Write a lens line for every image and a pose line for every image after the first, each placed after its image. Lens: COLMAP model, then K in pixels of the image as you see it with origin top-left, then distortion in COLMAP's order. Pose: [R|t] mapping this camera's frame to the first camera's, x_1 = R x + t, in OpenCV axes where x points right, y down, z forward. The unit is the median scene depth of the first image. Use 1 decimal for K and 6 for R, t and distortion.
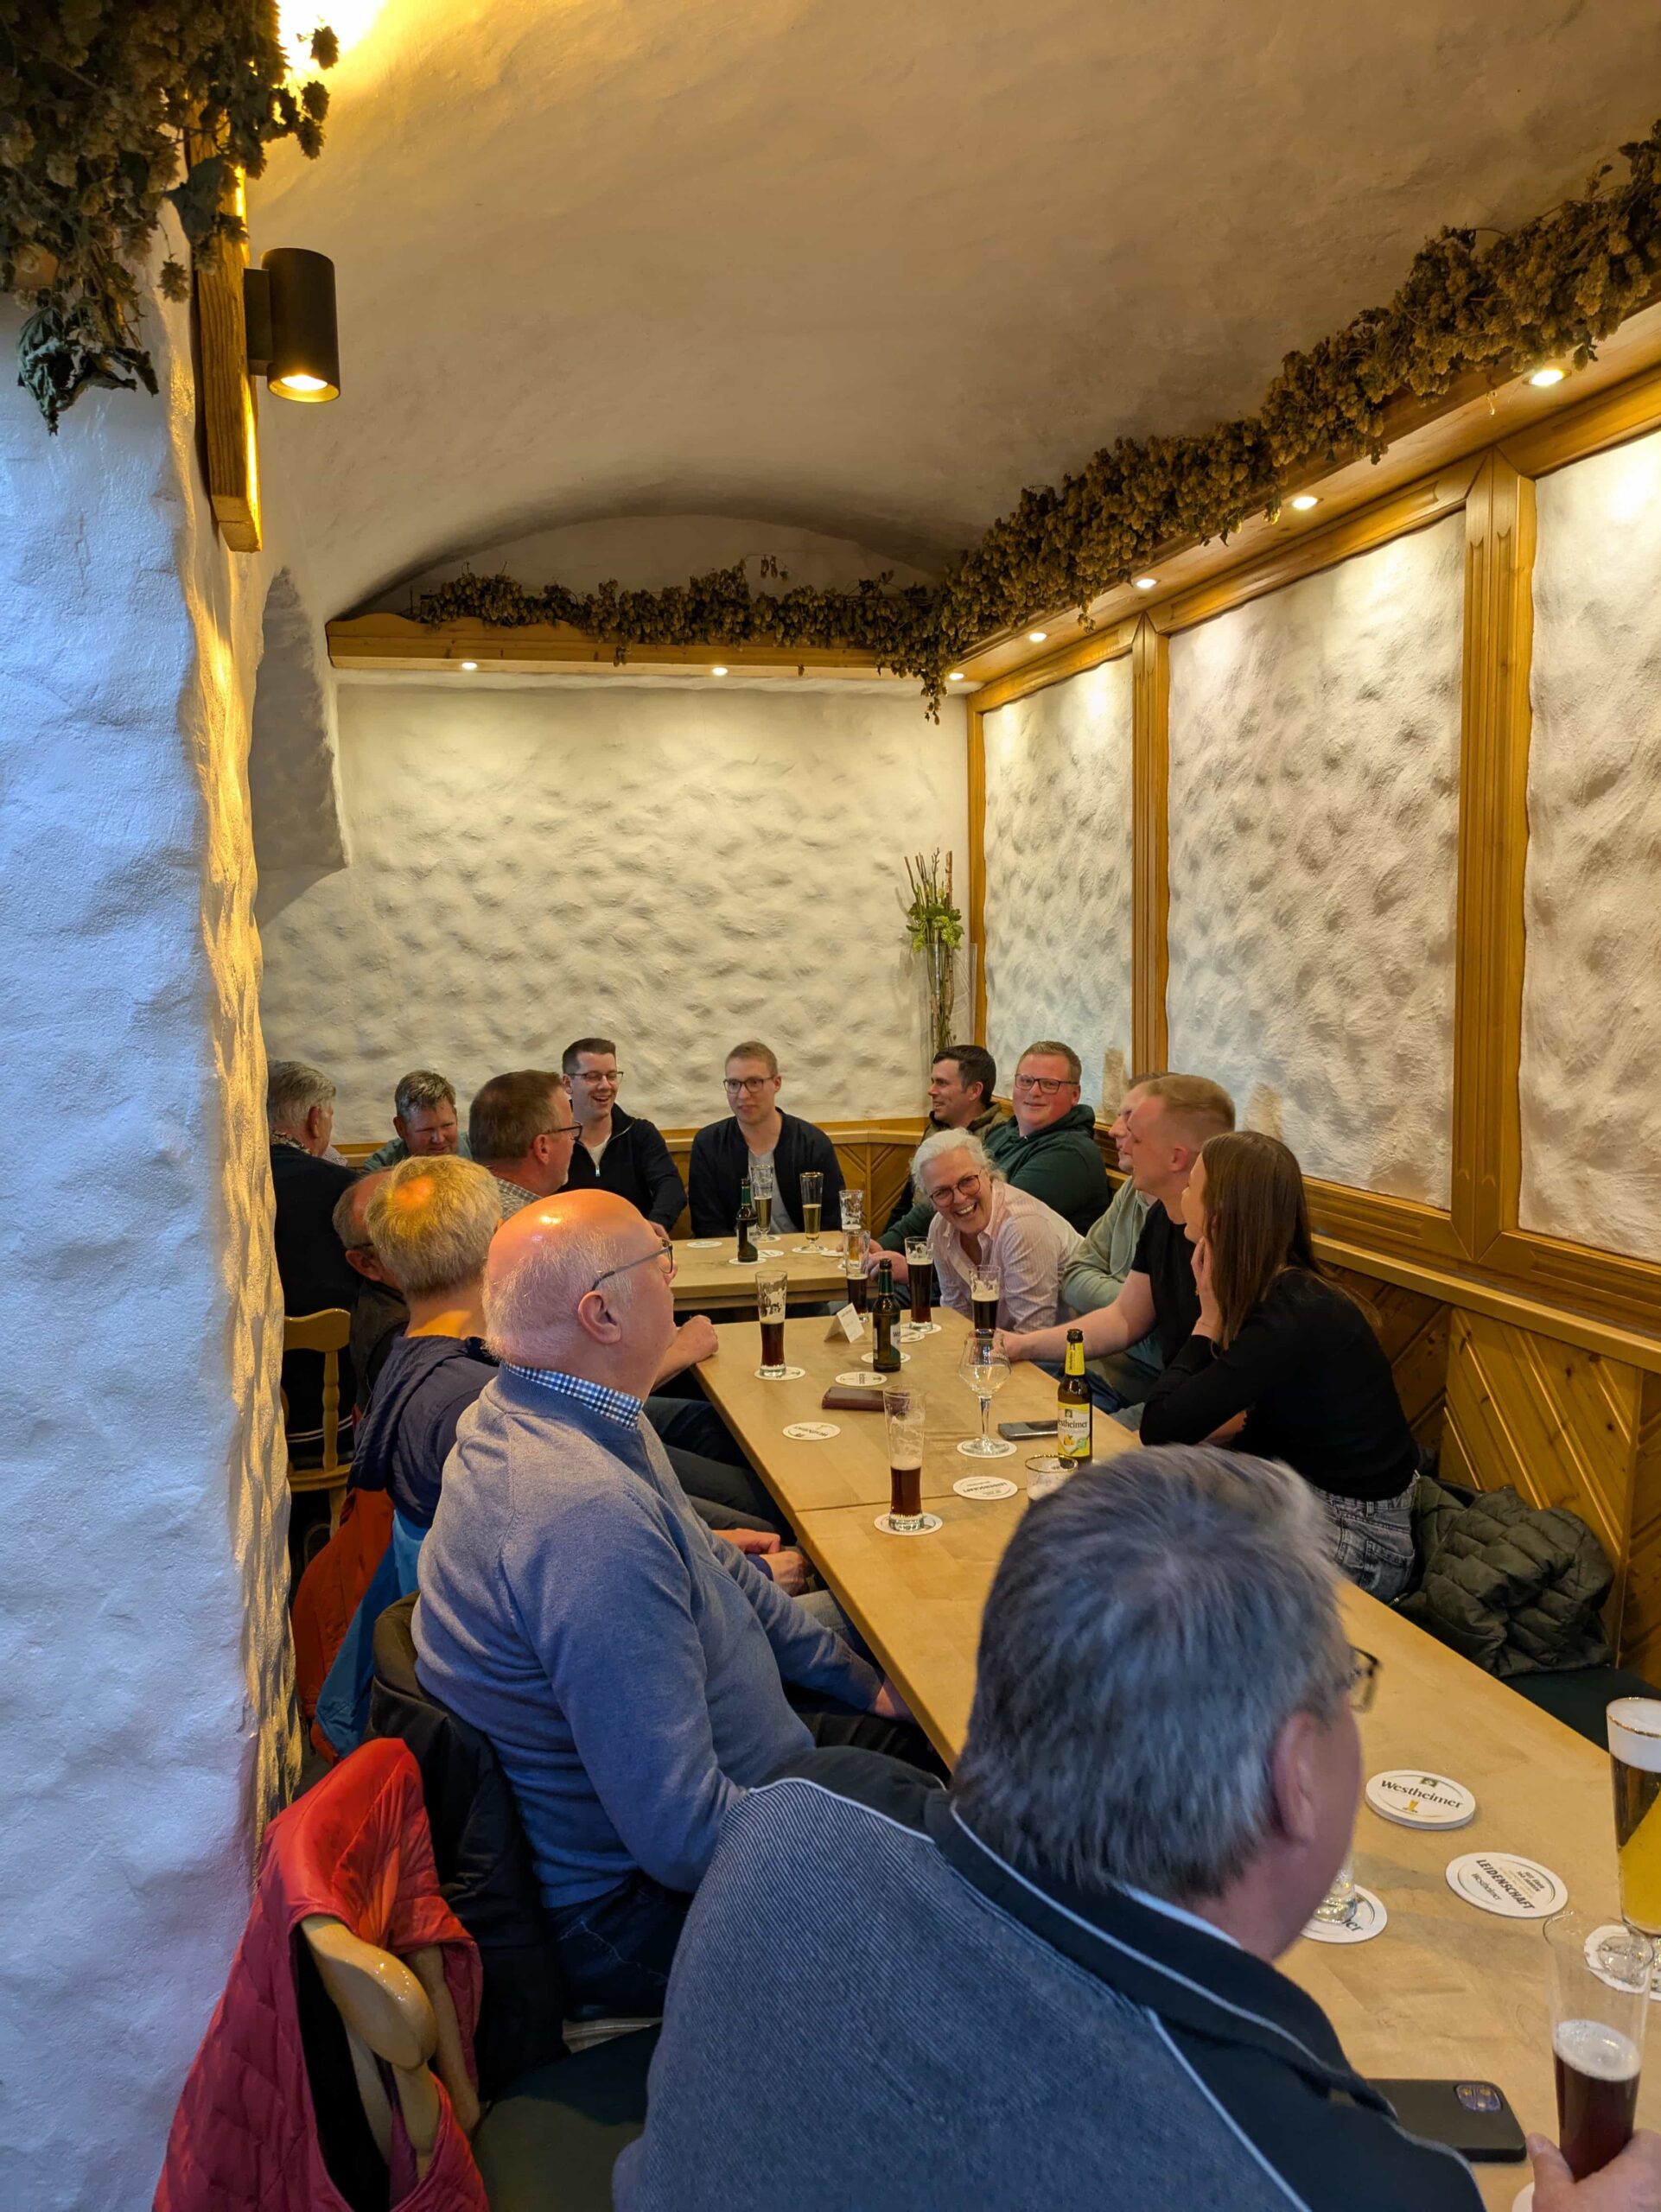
lens RADIAL K [[1615.6, 0, 830.5], [0, 1615.6, 1106.0], [0, 0, 1]] dist [0.057842, -0.065801]
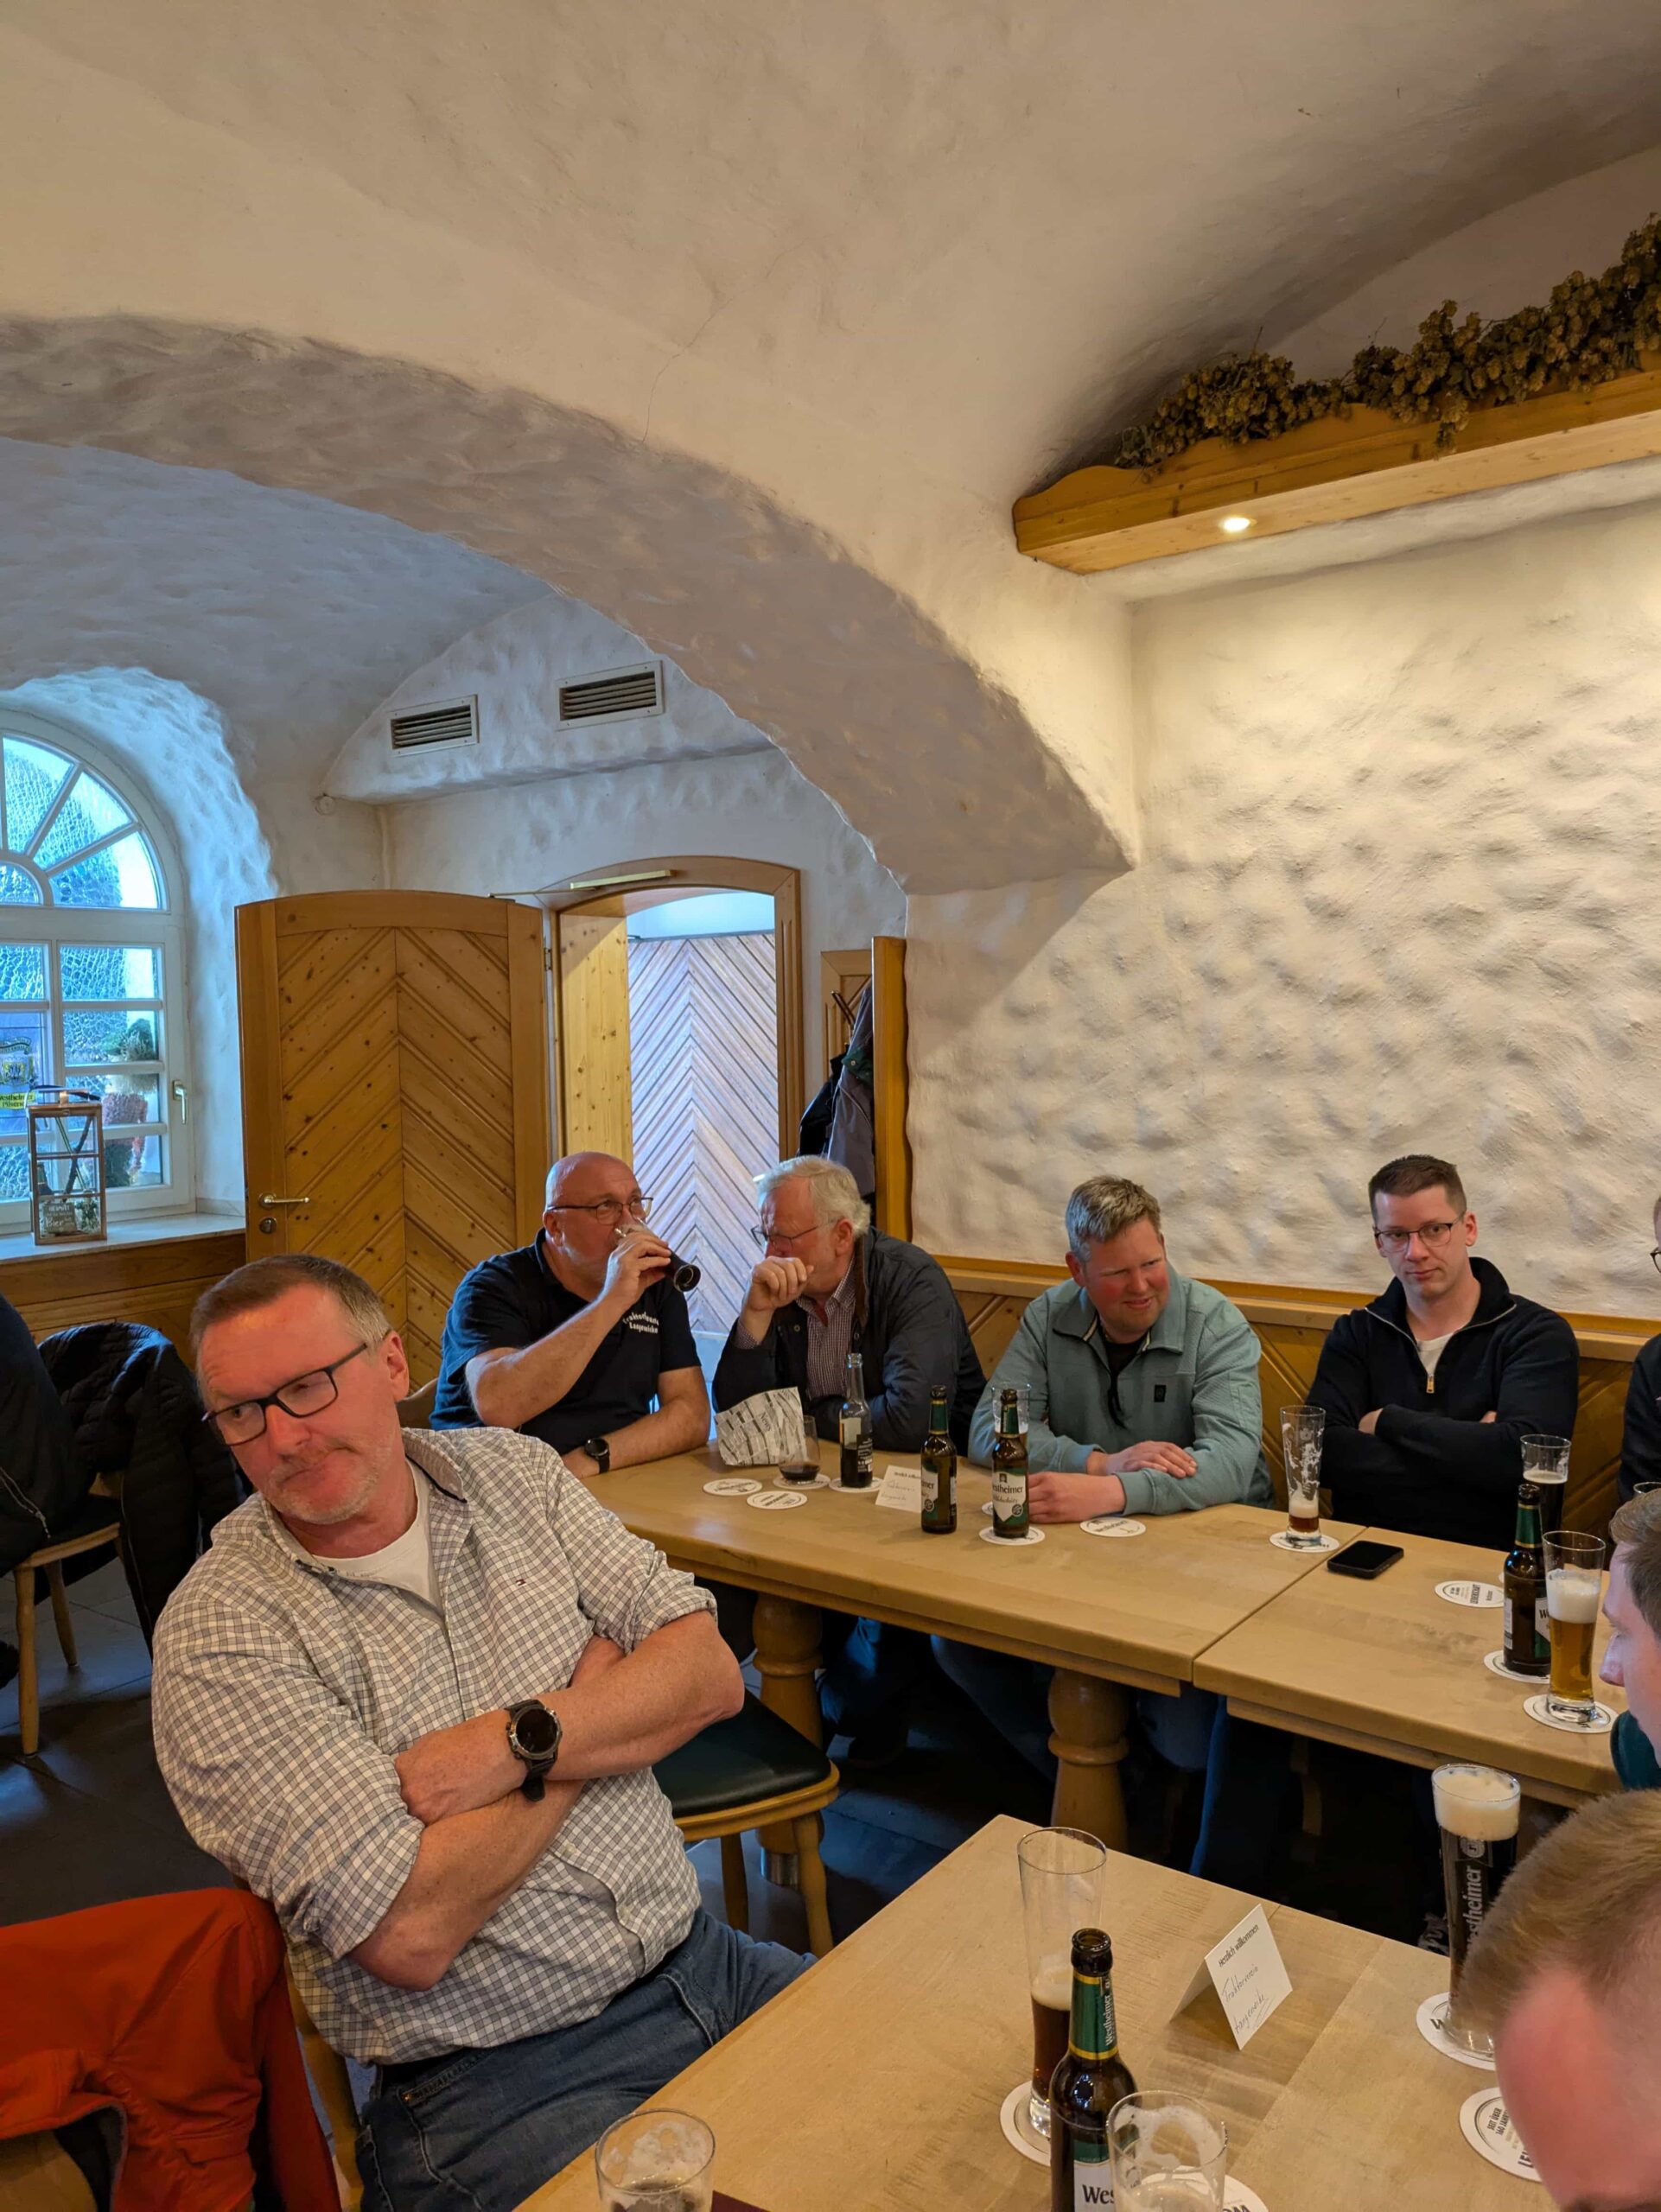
lens RADIAL K [[1615.6, 0, 830.5], [0, 1615.6, 1106.0], [0, 0, 1]] dist [0.057842, -0.065801]
pose [[0.632736, 0.049327, -0.772795, 0.154198], [-0.078614, 0.996905, -0.000734, -0.036030], [0.770367, 0.061217, 0.634656, 0.465930]]
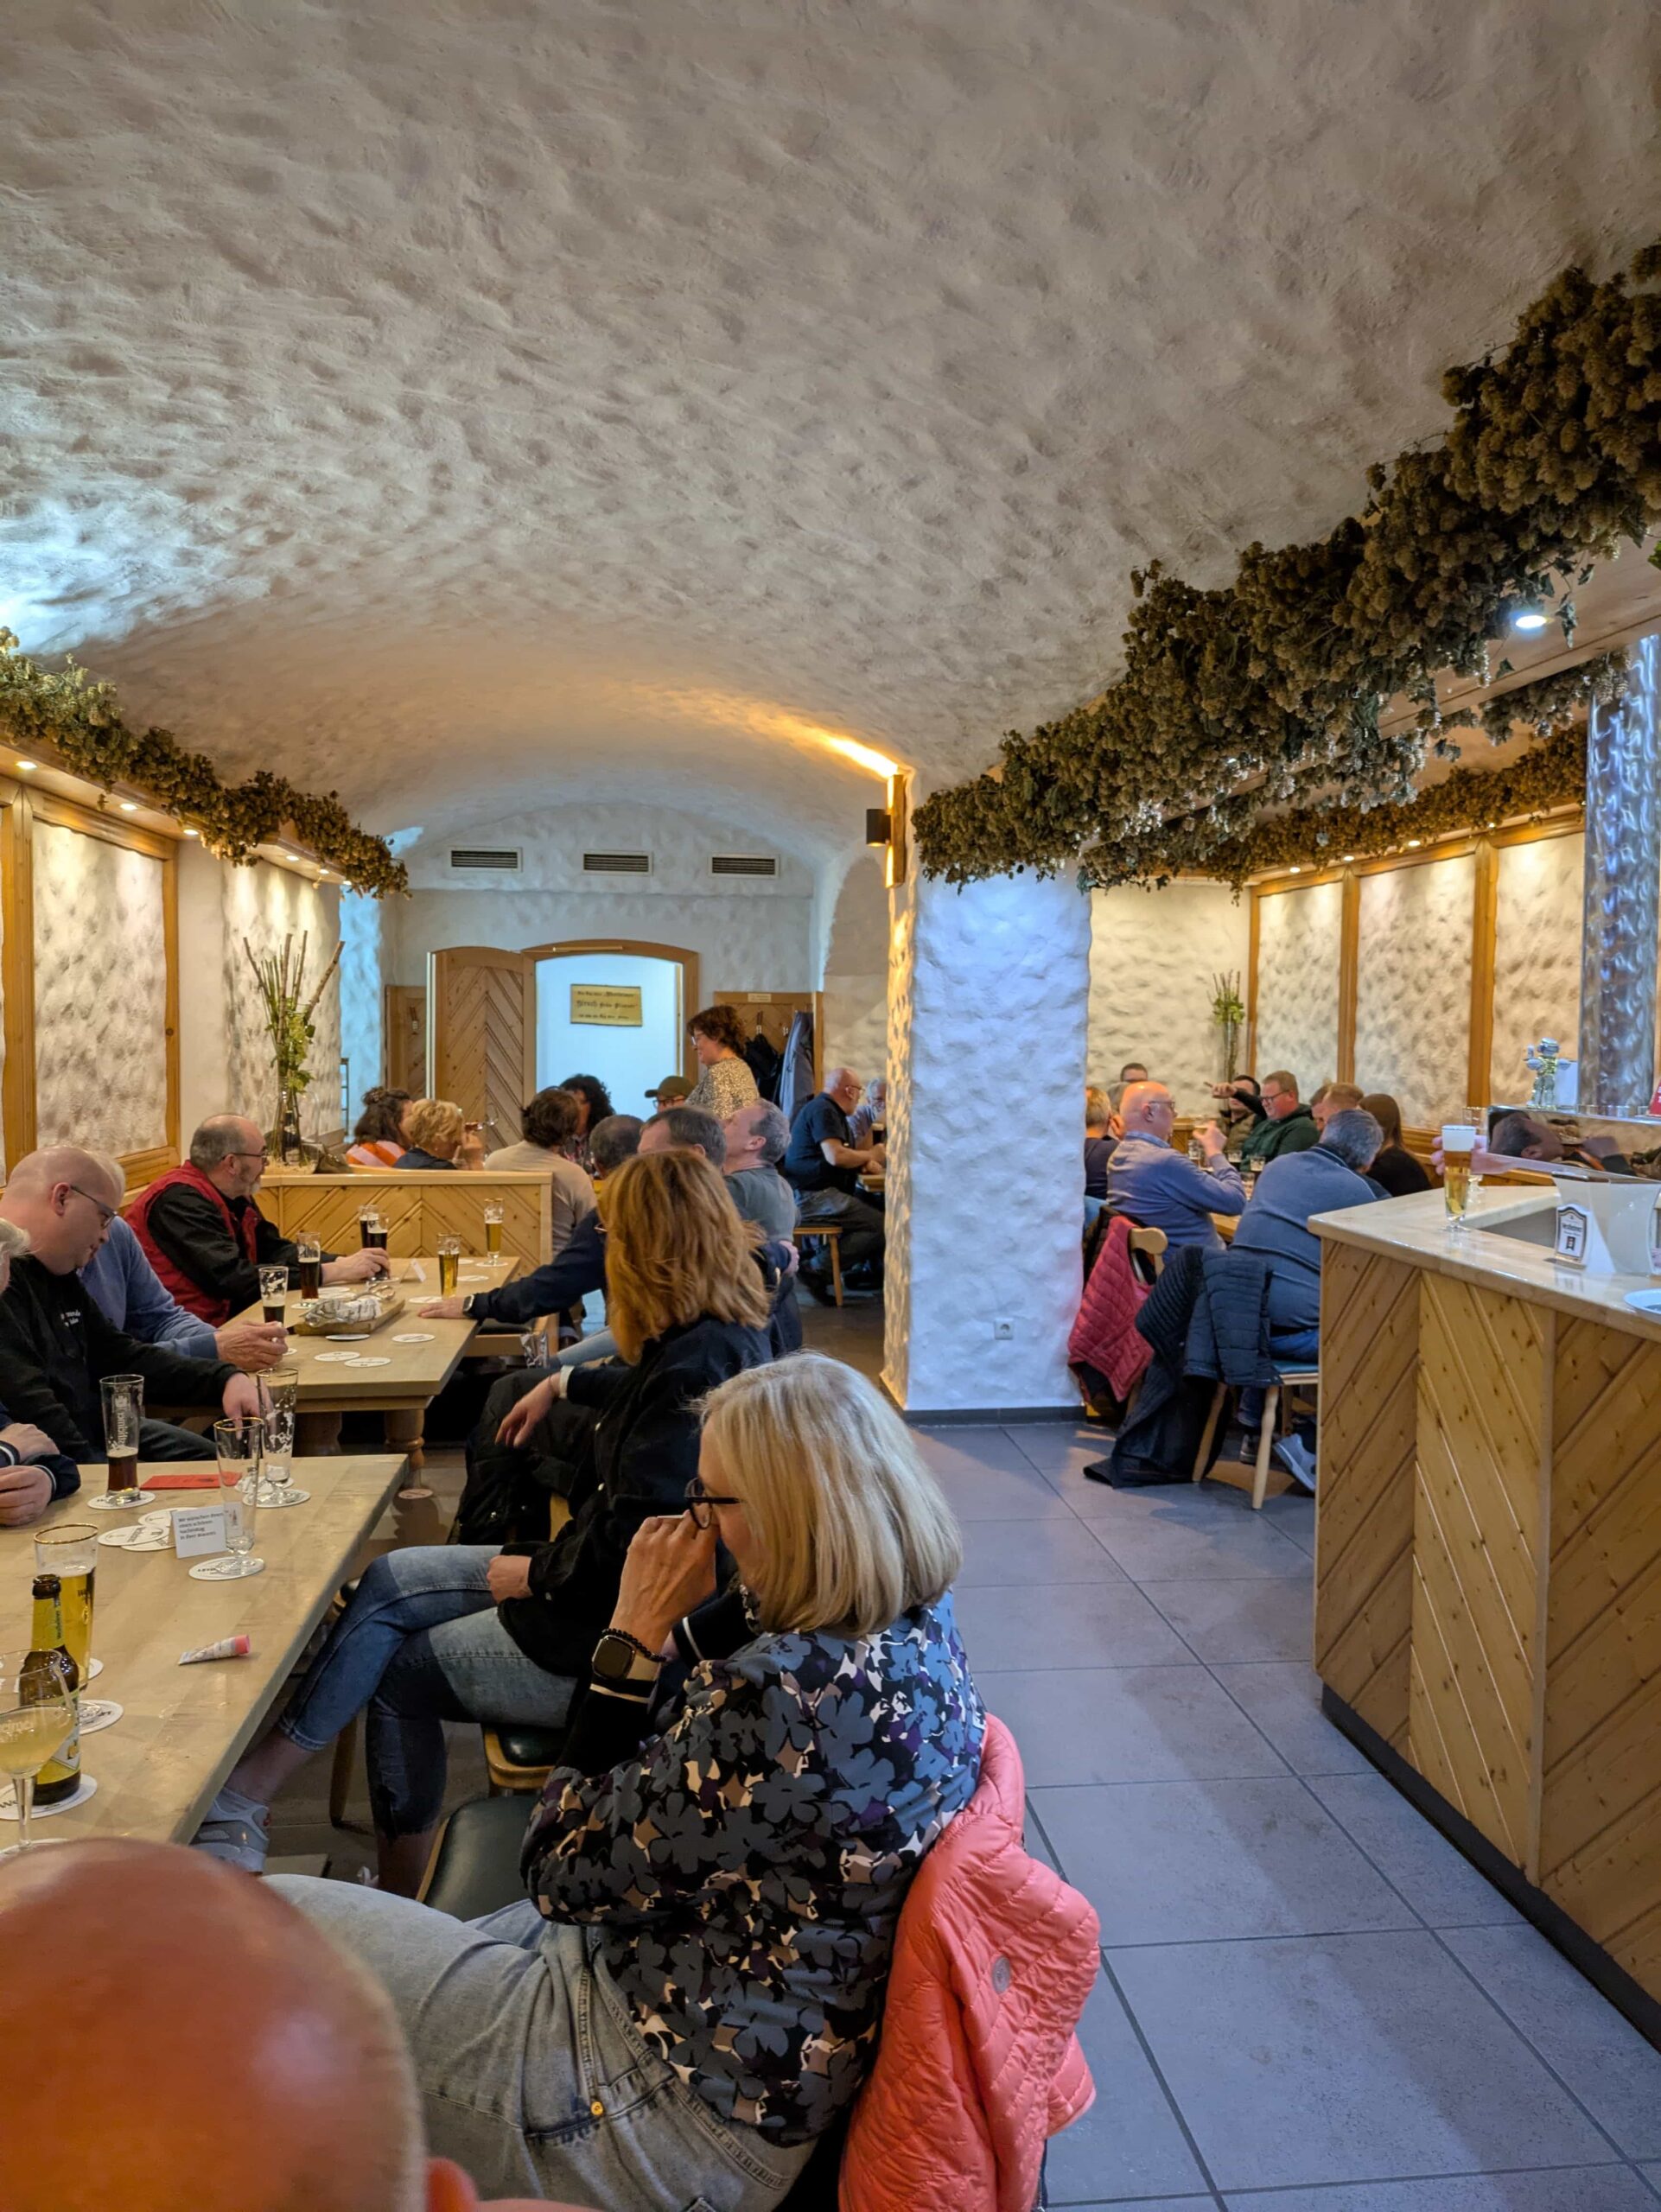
lens RADIAL K [[1615.6, 0, 830.5], [0, 1615.6, 1106.0], [0, 0, 1]] dist [0.057842, -0.065801]
pose [[0.990686, 0.037642, -0.130862, -0.142940], [-0.043946, 0.997992, -0.045622, 0.101961], [0.128881, 0.050948, 0.990350, -0.897498]]
